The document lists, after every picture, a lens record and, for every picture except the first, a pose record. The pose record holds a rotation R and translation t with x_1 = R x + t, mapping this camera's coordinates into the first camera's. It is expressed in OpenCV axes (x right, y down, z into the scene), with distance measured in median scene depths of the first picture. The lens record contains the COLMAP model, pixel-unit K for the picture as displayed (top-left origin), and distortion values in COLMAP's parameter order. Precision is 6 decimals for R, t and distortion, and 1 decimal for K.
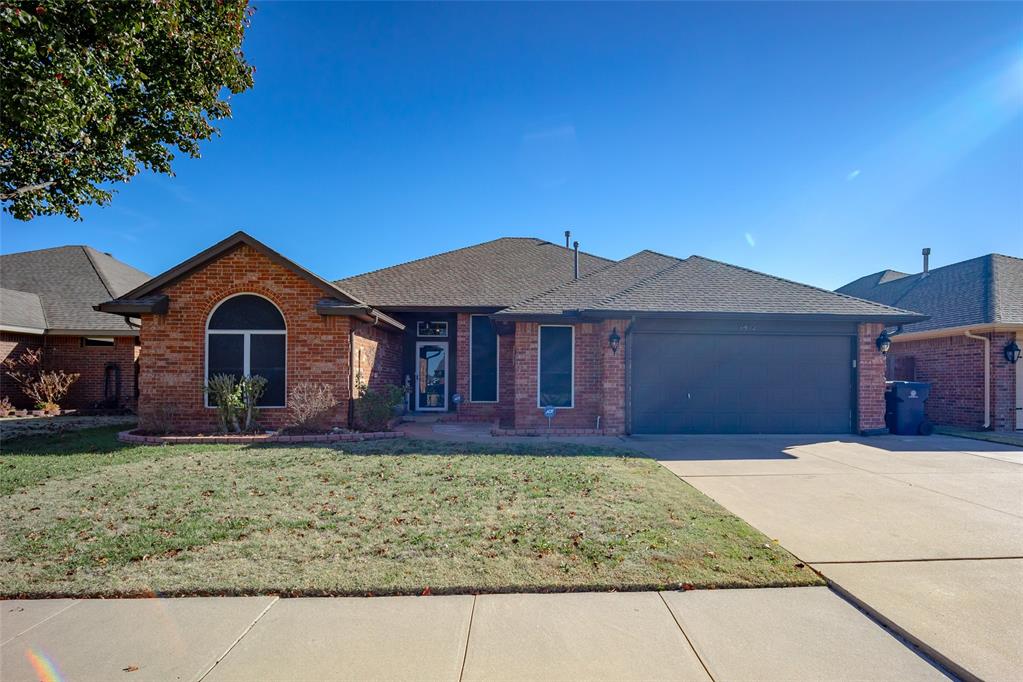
lens RADIAL K [[478.9, 0, 511.9], [0, 478.9, 380.4], [0, 0, 1]] dist [-0.003599, 0.000173]
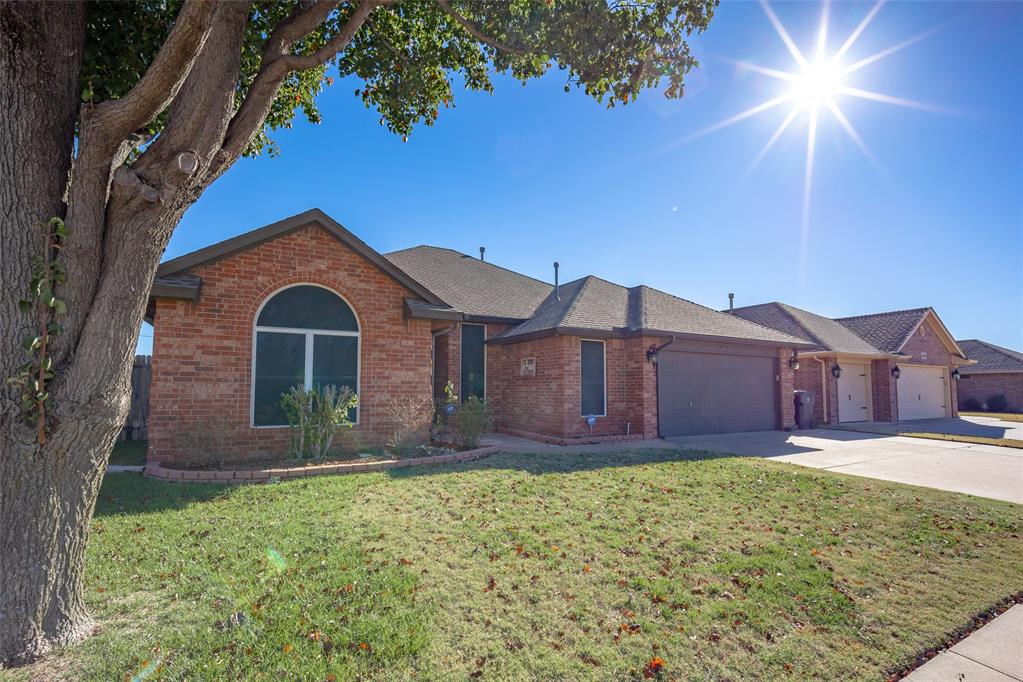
lens RADIAL K [[464.9, 0, 510.8], [0, 464.9, 360.8], [0, 0, 1]] dist [-0.002943, -0.000264]
pose [[0.901373, 0.026008, 0.432261, -0.583791], [-0.002573, 0.998499, -0.054711, -0.010272], [-0.433035, 0.048203, 0.900087, 0.151389]]
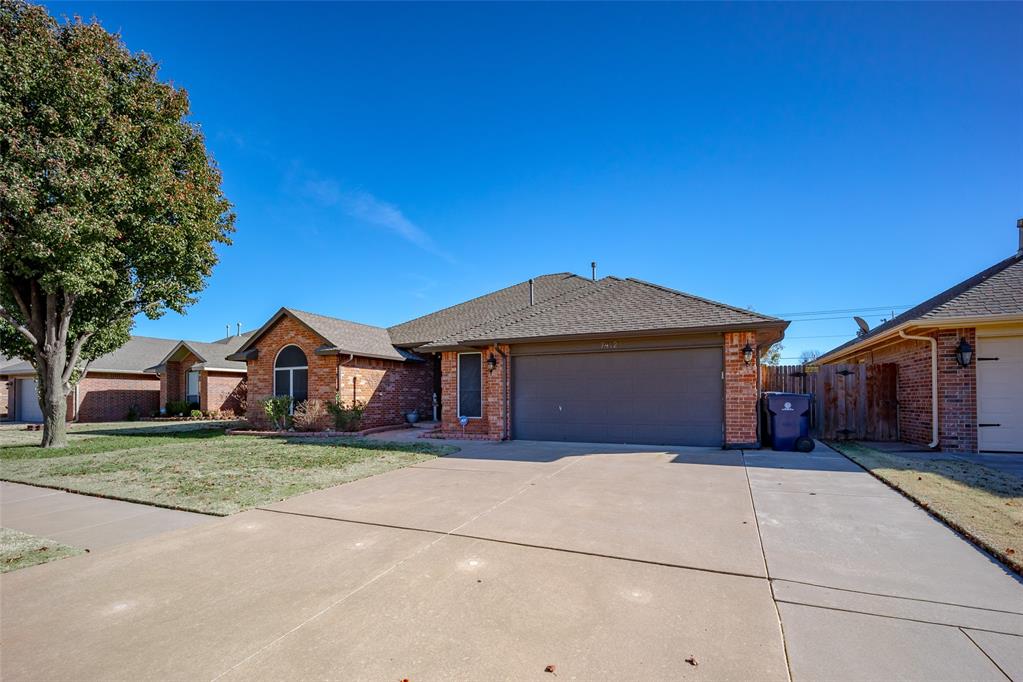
lens RADIAL K [[439.7, 0, 532.9], [0, 439.7, 395.2], [0, 0, 1]] dist [-0.001984, -0.000259]
pose [[0.898049, -0.012594, -0.439714, 0.826207], [0.010997, 0.999920, -0.006180, 0.007419], [0.439757, 0.000715, 0.898116, 0.027203]]
